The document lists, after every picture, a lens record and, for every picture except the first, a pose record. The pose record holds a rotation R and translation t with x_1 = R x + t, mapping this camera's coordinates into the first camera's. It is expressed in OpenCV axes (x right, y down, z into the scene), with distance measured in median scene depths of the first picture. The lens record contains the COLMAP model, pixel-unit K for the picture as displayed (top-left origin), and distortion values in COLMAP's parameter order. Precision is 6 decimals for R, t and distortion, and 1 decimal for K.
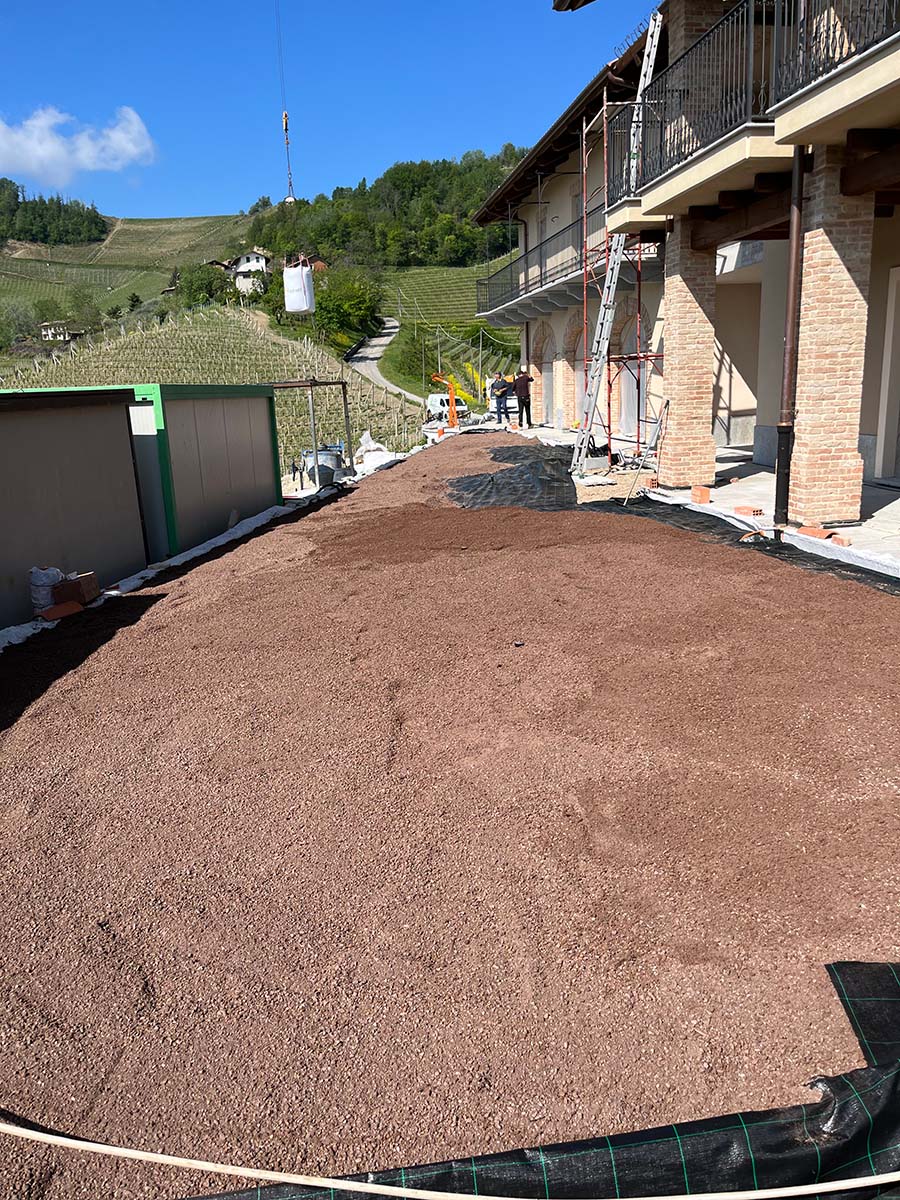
lens RADIAL K [[917.7, 0, 450.0], [0, 917.7, 600.0], [0, 0, 1]] dist [0.072610, -0.095032]
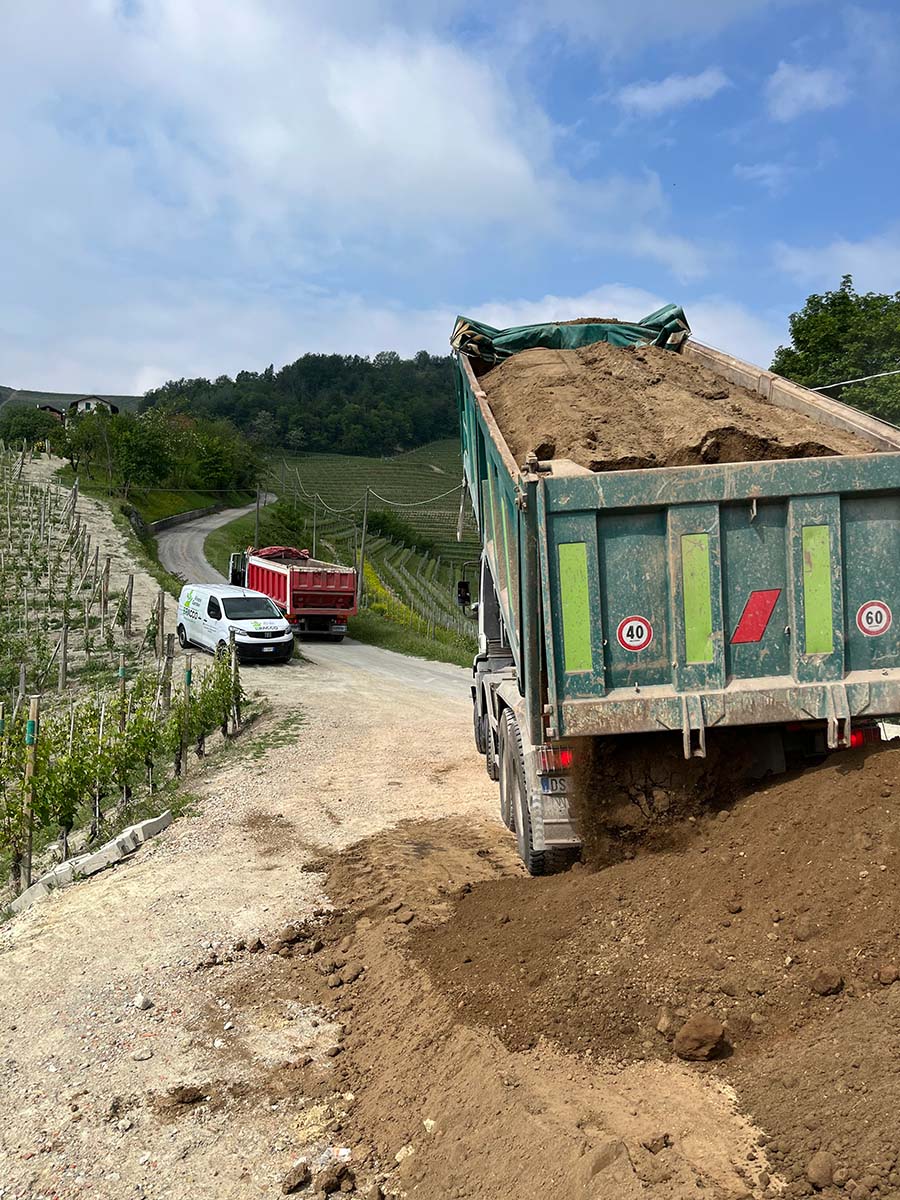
lens RADIAL K [[914.2, 0, 450.0], [0, 914.2, 600.0], [0, 0, 1]] dist [0.095407, -0.203102]
pose [[0.992480, 0.063919, 0.104397, 0.110260], [-0.040853, 0.976903, -0.209739, -0.349783], [-0.115392, 0.203897, 0.972168, 1.530056]]
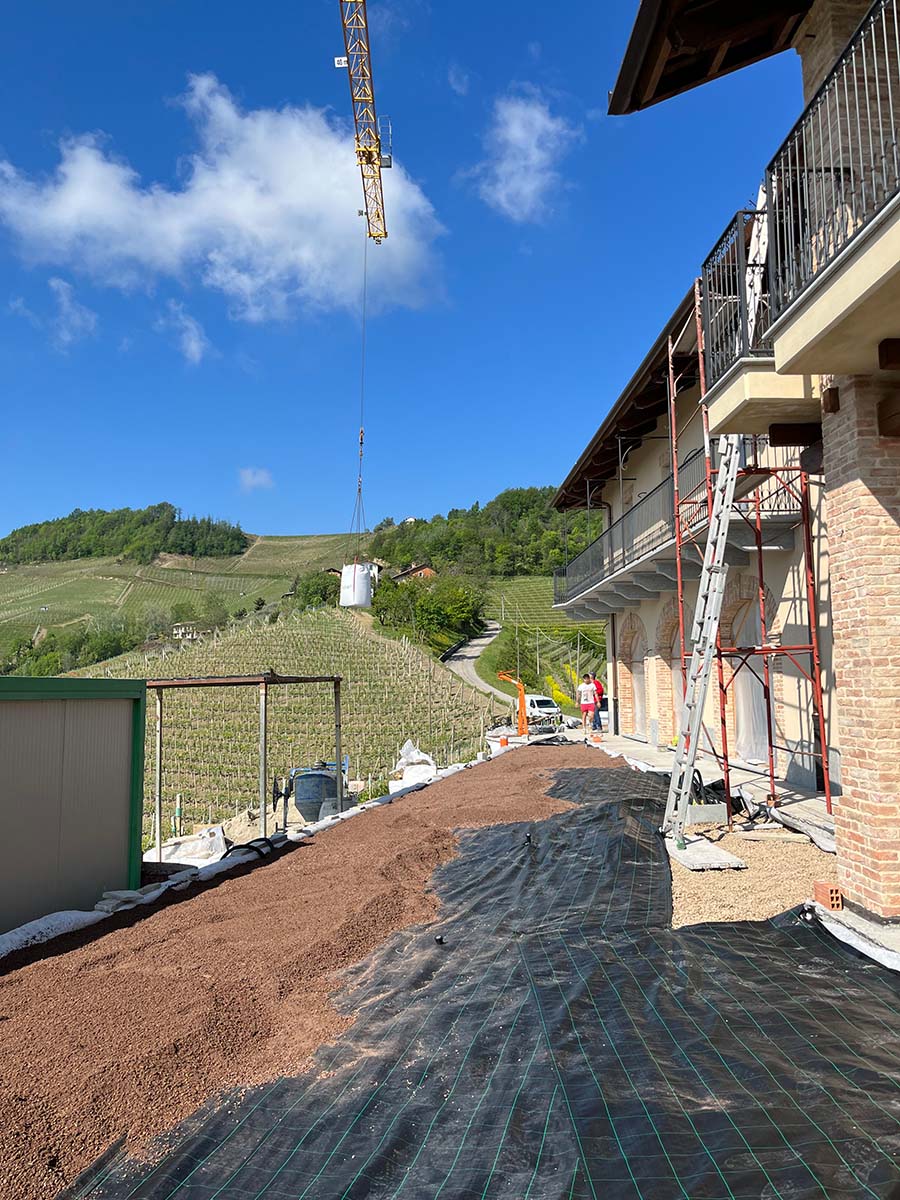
lens RADIAL K [[914.2, 0, 450.0], [0, 914.2, 600.0], [0, 0, 1]] dist [0.095407, -0.203102]
pose [[0.993285, 0.012417, -0.115023, 0.031791], [-0.048117, 0.948492, -0.313124, -0.045927], [0.105210, 0.316556, 0.942721, 0.196061]]
